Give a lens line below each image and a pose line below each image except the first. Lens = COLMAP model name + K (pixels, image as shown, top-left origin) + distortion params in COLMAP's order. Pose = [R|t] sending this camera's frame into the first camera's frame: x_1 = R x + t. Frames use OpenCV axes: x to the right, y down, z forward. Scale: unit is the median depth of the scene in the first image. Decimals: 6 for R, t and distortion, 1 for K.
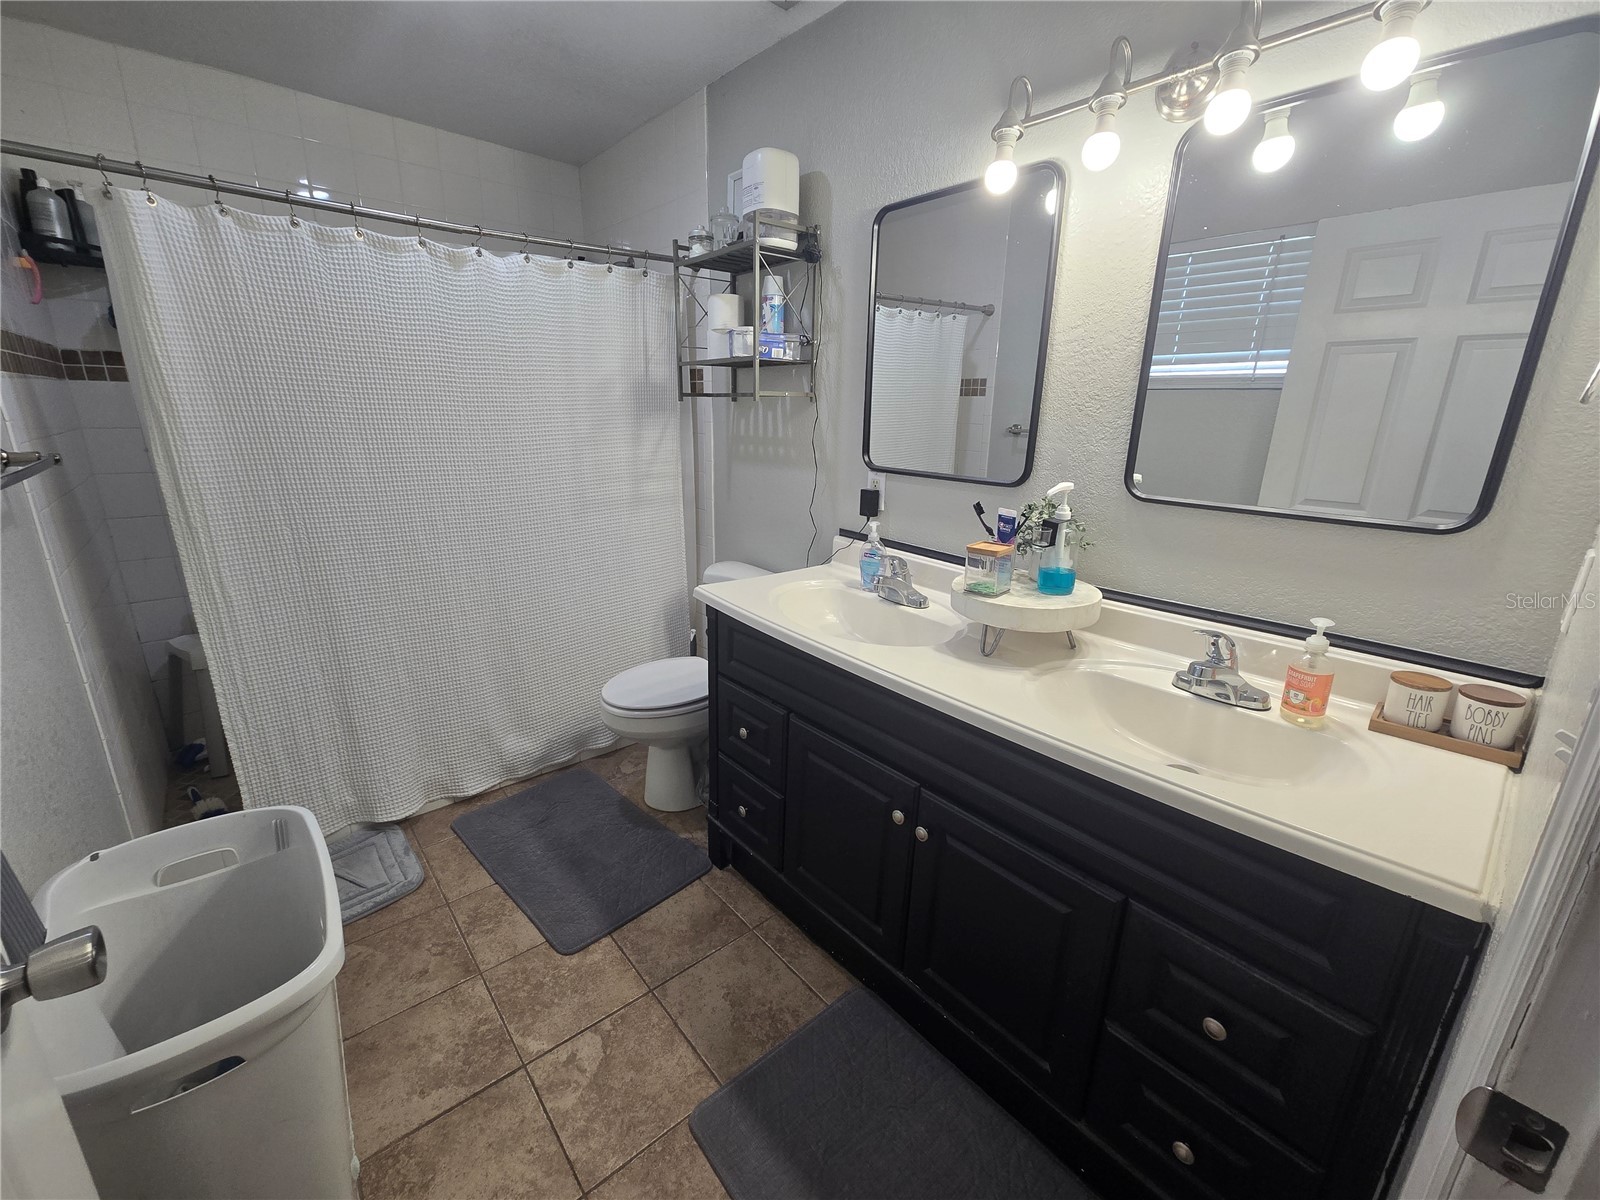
lens RADIAL K [[650.8, 0, 807.4], [0, 650.8, 594.2], [0, 0, 1]] dist [-0.008262, 0.002991]
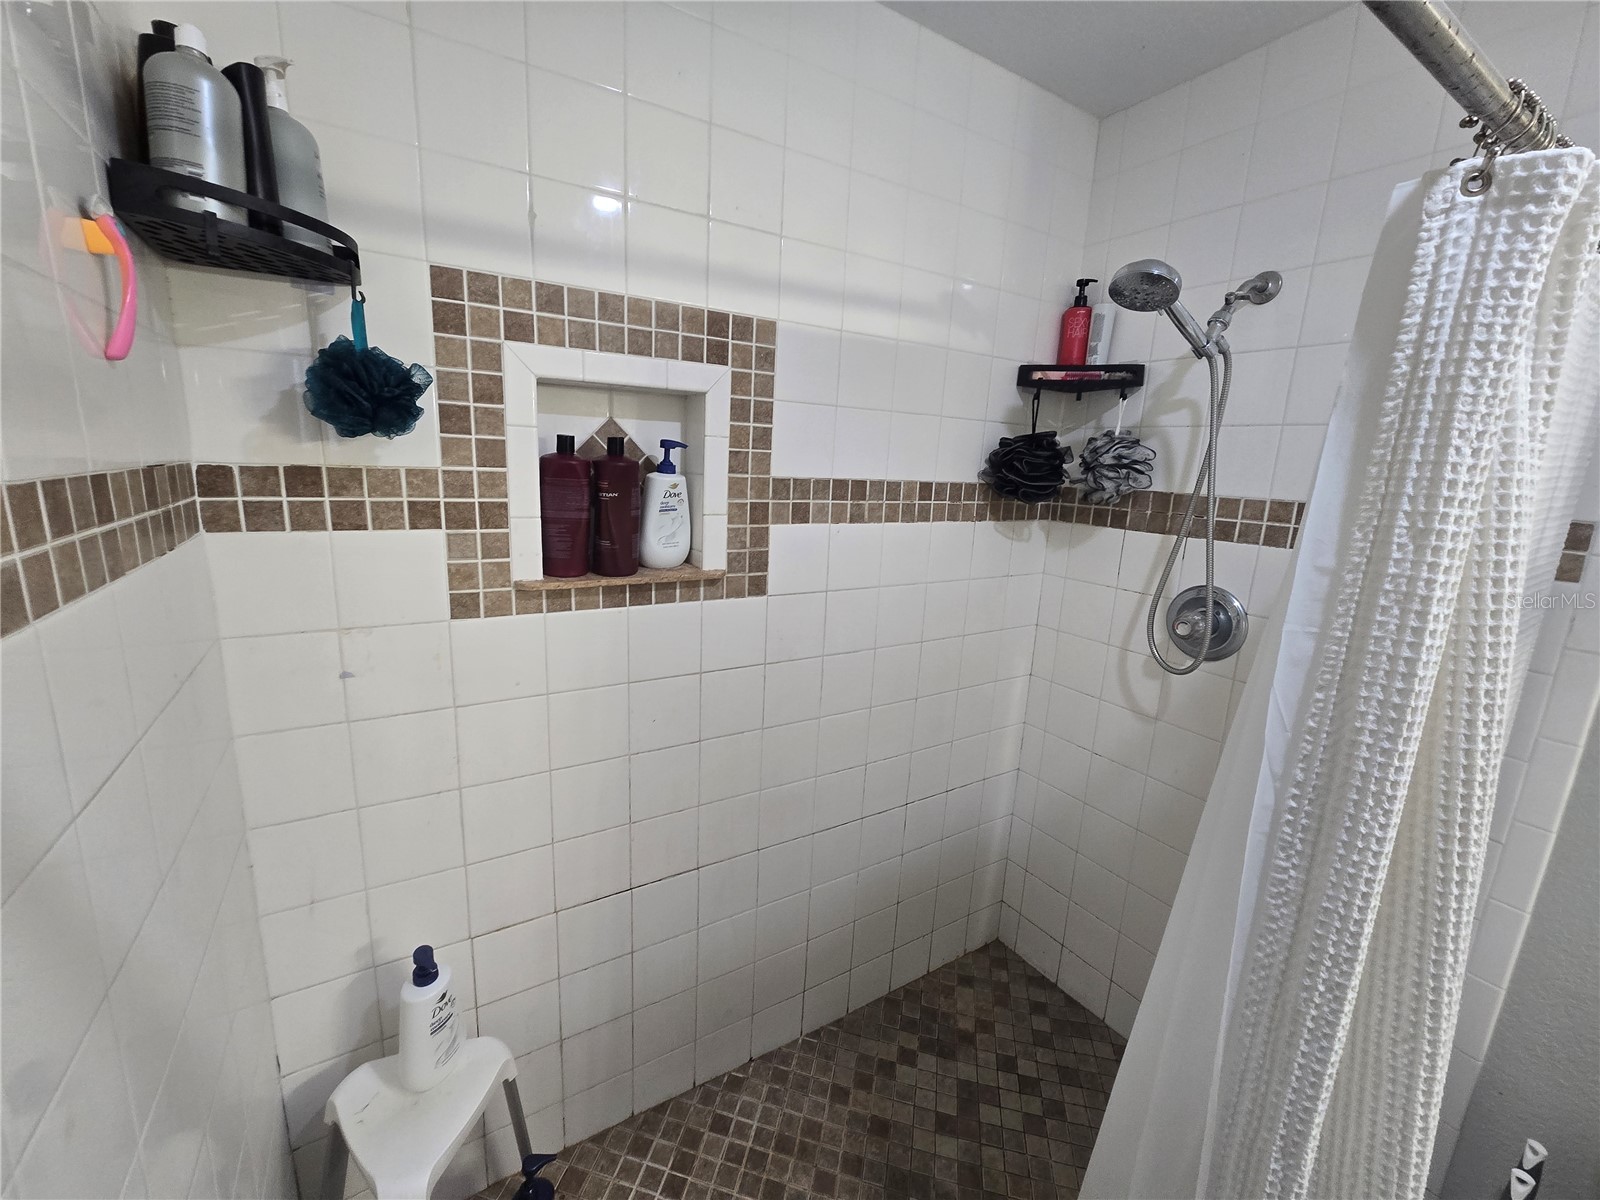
lens RADIAL K [[650.8, 0, 793.6], [0, 650.8, 600.2], [0, 0, 1]] dist [-0.008262, 0.002991]
pose [[0.982777, 0.068917, -0.171466, -0.746922], [-0.080411, 0.994893, -0.061011, -0.317625], [0.166386, 0.073748, 0.983299, 0.706089]]
